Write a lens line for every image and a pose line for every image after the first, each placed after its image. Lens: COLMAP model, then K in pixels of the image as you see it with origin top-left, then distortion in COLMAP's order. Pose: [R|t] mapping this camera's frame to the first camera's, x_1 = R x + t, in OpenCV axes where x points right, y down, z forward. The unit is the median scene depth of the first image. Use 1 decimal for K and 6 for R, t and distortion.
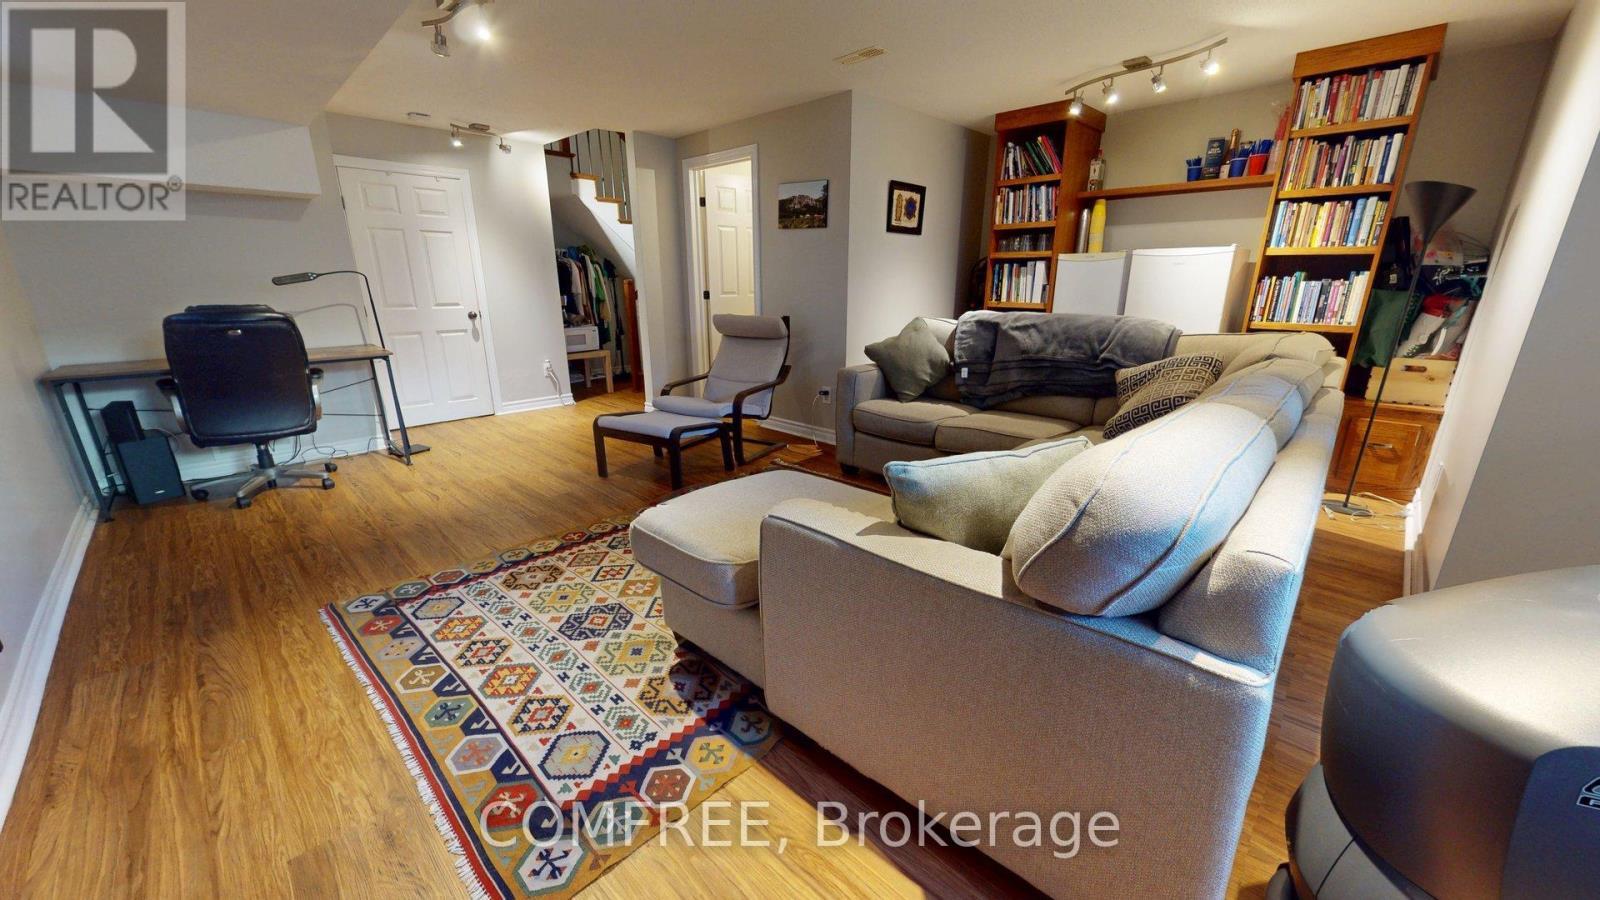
lens RADIAL K [[586.5, 0, 800.0], [0, 586.5, 450.0], [0, 0, 1]] dist [0.002025, 0.000042]
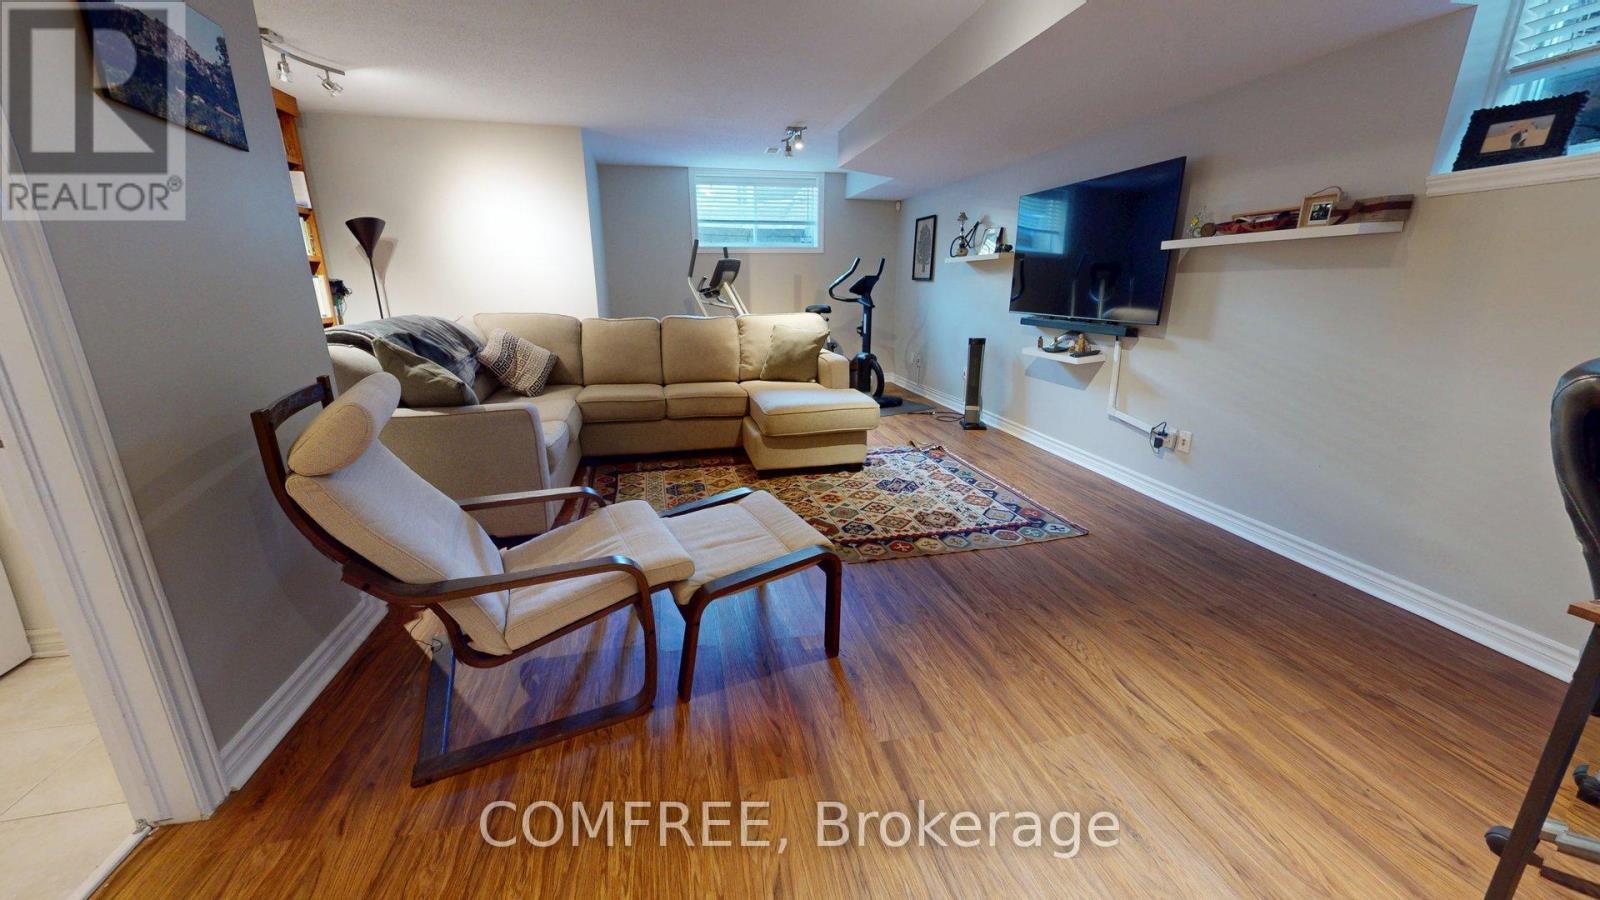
lens RADIAL K [[586.5, 0, 800.0], [0, 586.5, 450.0], [0, 0, 1]] dist [0.002025, 0.000042]
pose [[-0.835549, -0.152954, 0.527696, -0.884019], [0.151915, 0.858704, 0.489437, -0.587123], [-0.527996, 0.489114, -0.694253, 2.033713]]
